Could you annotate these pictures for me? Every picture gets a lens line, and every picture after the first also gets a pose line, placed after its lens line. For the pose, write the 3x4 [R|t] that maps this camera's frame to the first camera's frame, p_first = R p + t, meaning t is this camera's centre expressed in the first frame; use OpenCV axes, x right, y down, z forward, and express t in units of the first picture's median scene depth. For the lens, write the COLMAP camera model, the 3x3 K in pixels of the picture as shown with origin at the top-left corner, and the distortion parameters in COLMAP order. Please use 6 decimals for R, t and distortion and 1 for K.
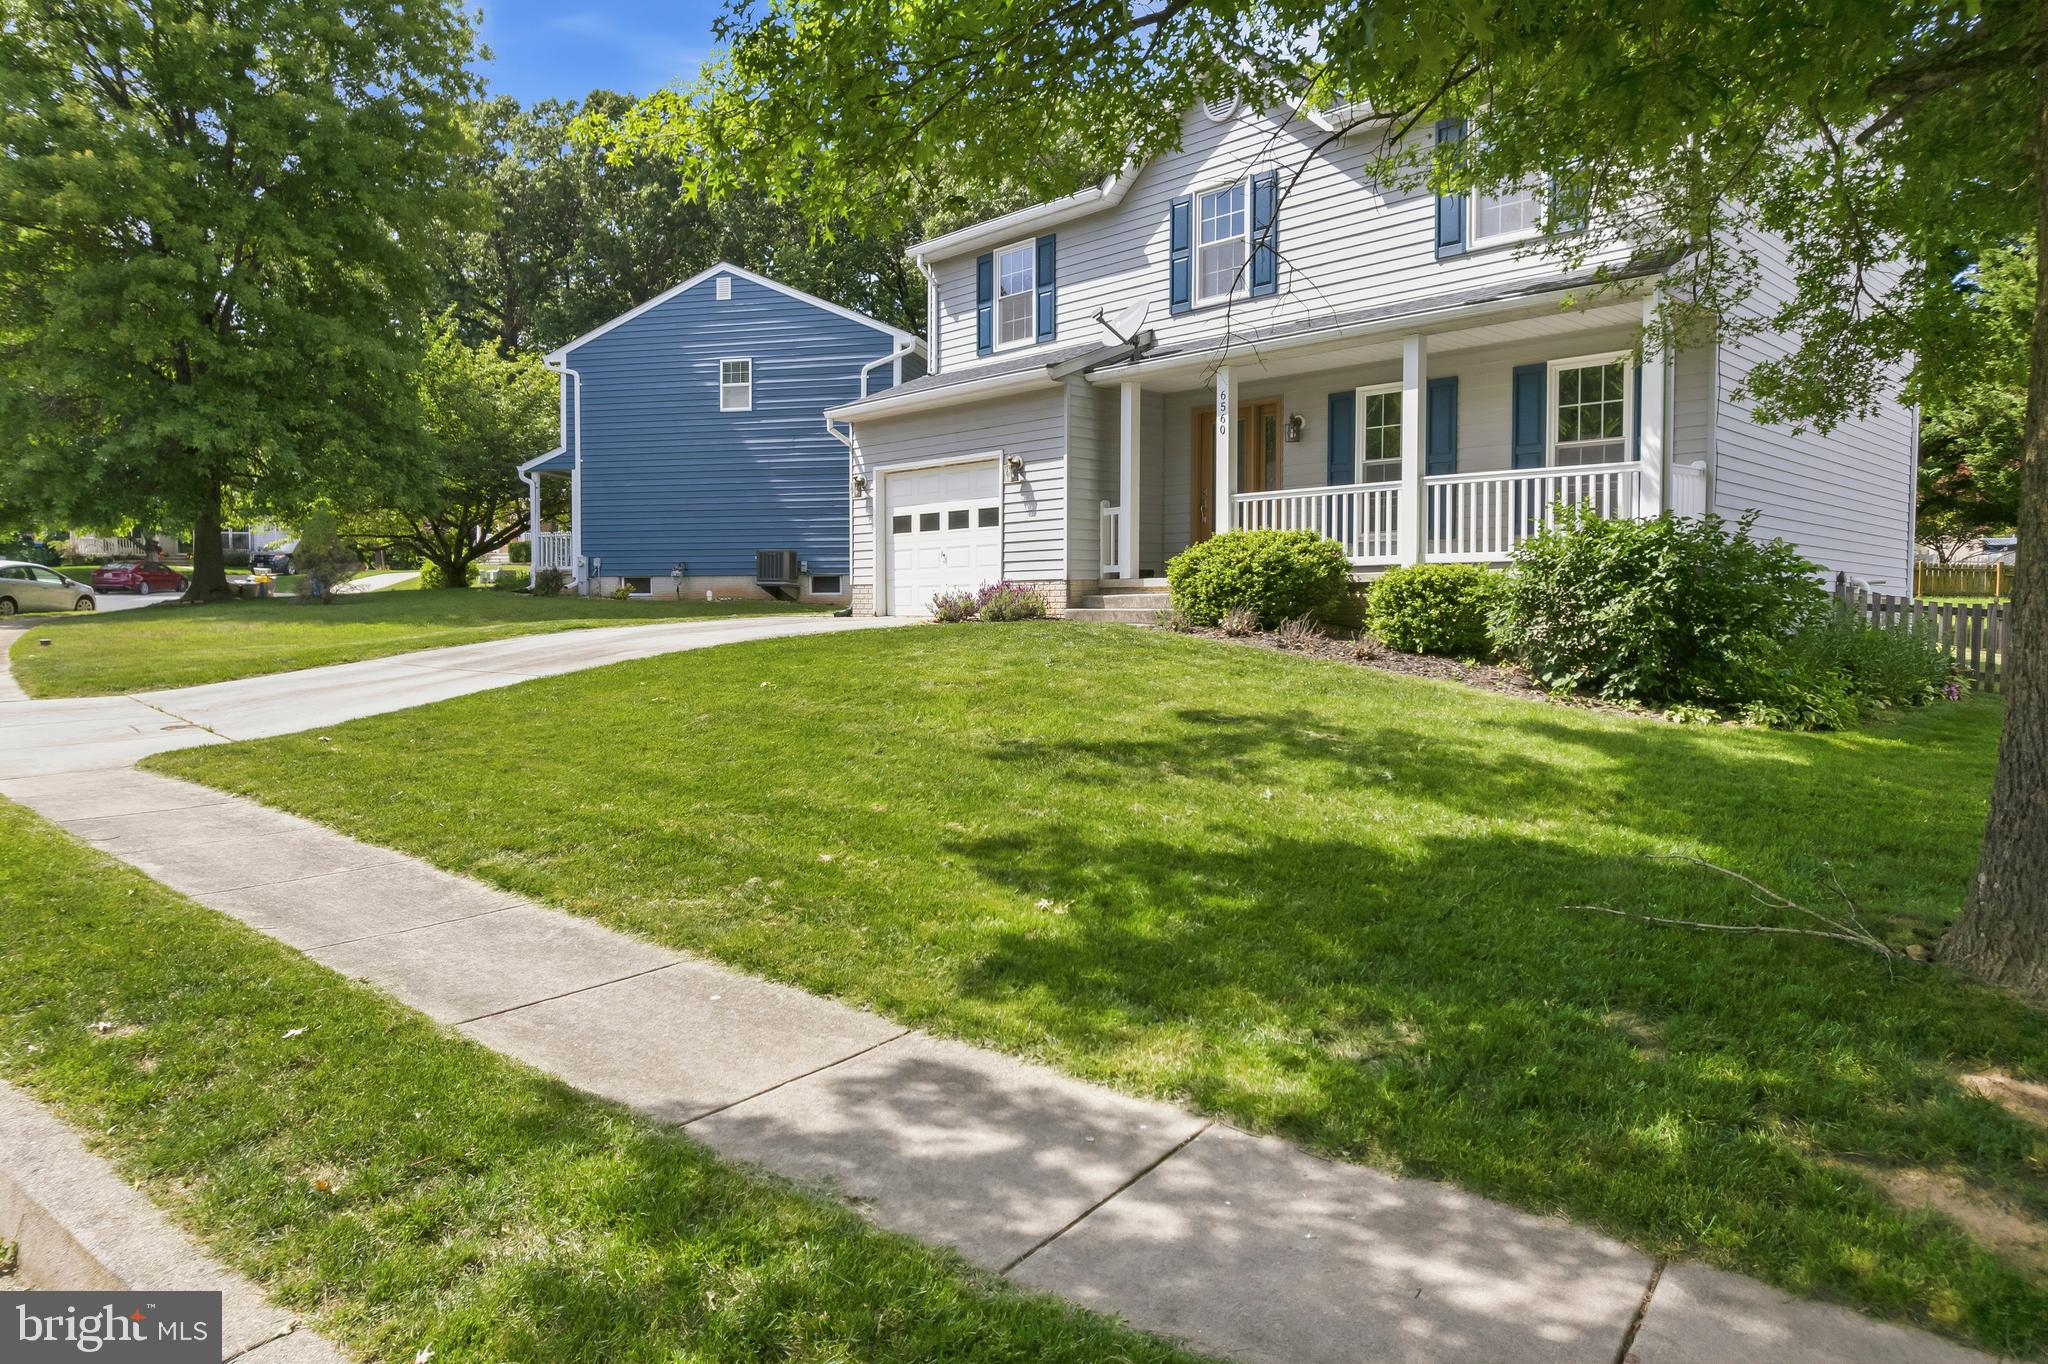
lens RADIAL K [[1336.2, 0, 1035.9], [0, 1336.2, 682.2], [0, 0, 1]] dist [-0.063602, 0.046372]
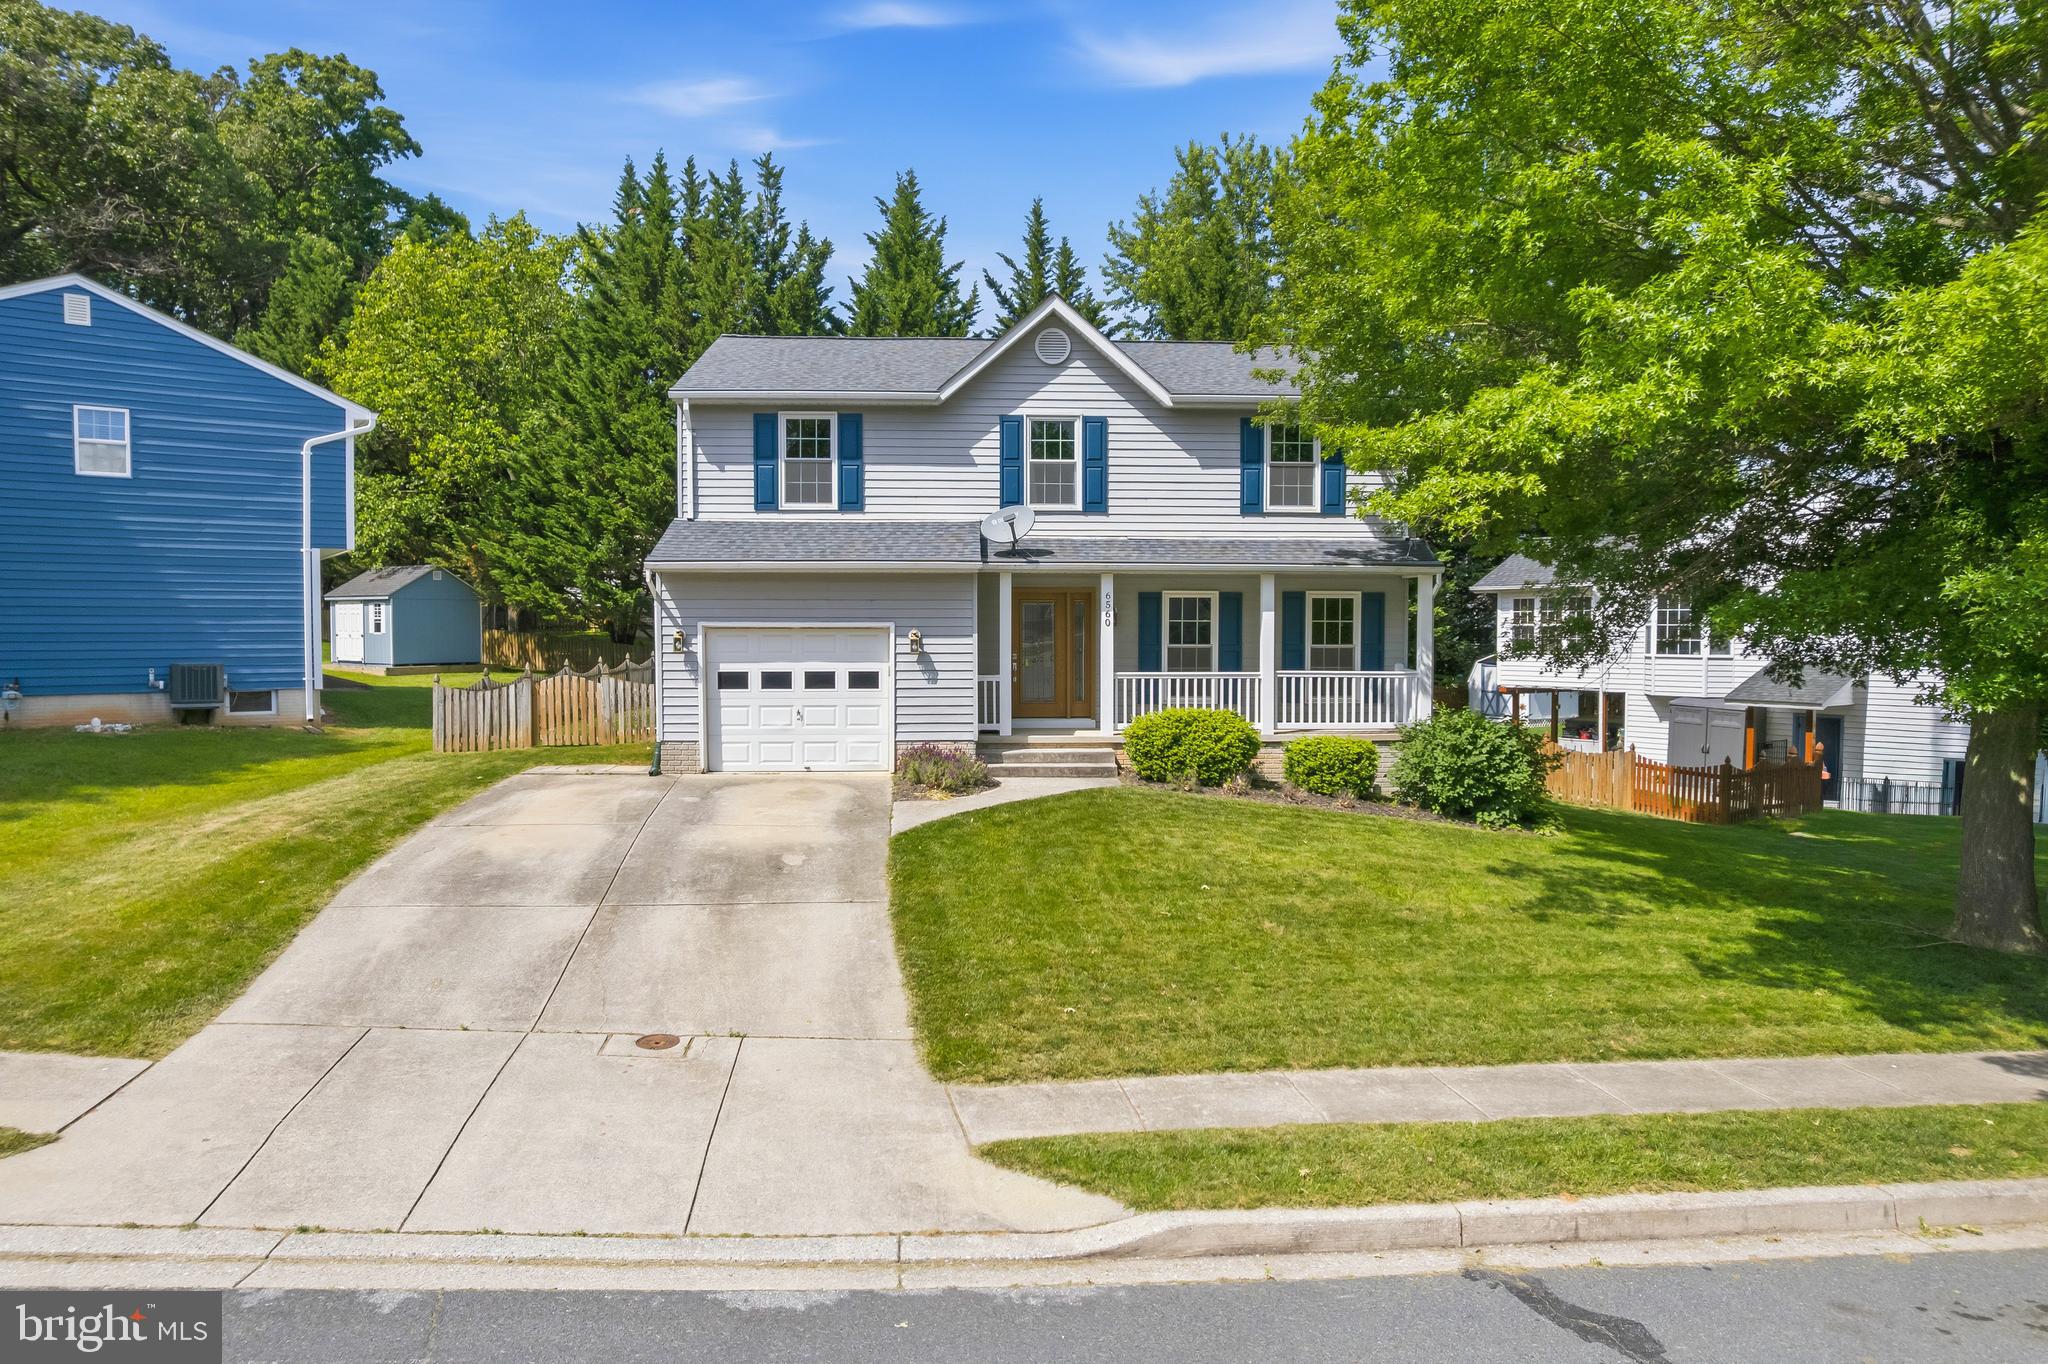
lens RADIAL K [[1336.2, 0, 1035.9], [0, 1336.2, 682.2], [0, 0, 1]] dist [-0.063602, 0.046372]
pose [[0.634823, -0.033180, 0.771945, -0.803148], [0.035306, 0.999280, 0.013917, -0.135512], [-0.771851, 0.018420, 0.635537, 0.208159]]
